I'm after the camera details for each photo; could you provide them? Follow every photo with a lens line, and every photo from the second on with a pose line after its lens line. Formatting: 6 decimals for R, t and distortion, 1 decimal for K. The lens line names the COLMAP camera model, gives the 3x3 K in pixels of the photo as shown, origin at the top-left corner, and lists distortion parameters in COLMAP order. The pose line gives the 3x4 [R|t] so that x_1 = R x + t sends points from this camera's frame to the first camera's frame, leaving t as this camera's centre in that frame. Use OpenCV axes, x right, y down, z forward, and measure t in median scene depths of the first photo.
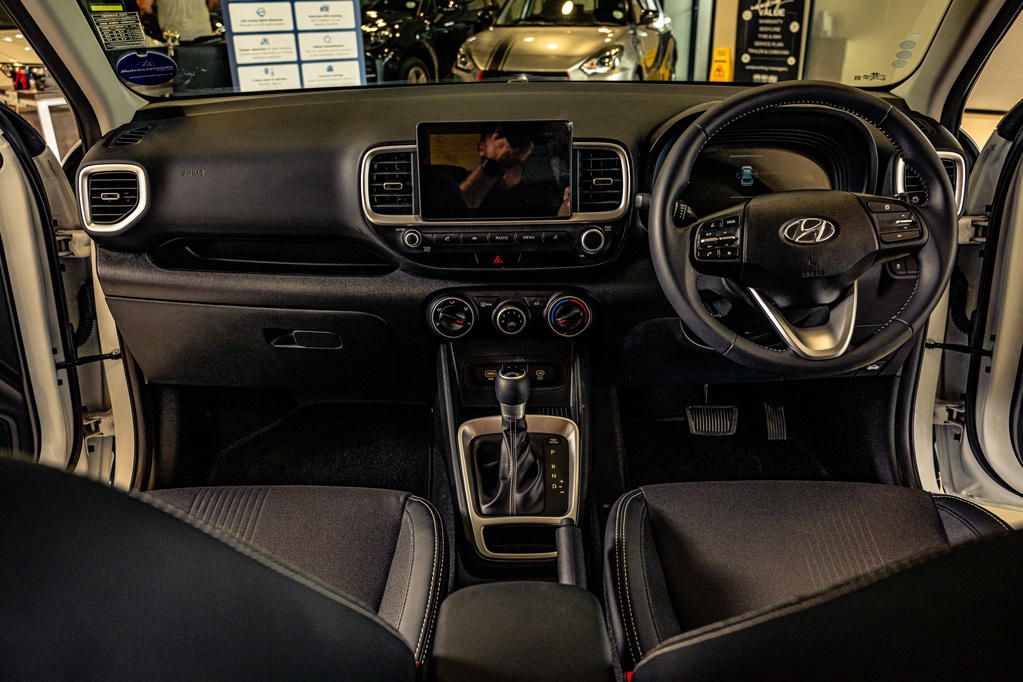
lens RADIAL K [[813.6, 0, 511.3], [0, 813.6, 341.0], [0, 0, 1]] dist [-0.002824, 0.005888]
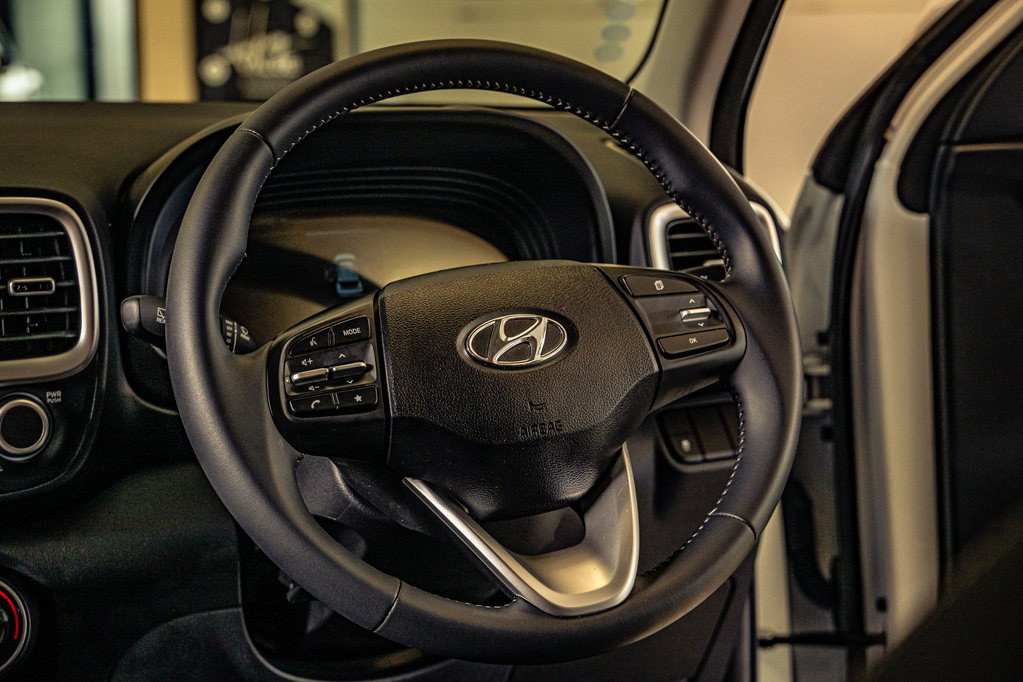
lens RADIAL K [[2070.1, 0, 511.6], [0, 2070.1, 341.0], [0, 0, 1]] dist [0.010241, 0.000000]
pose [[0.918444, -0.056131, 0.391548, -0.091578], [0.153236, 0.963074, -0.221377, 0.120732], [-0.364664, 0.263321, 0.893131, -0.039258]]
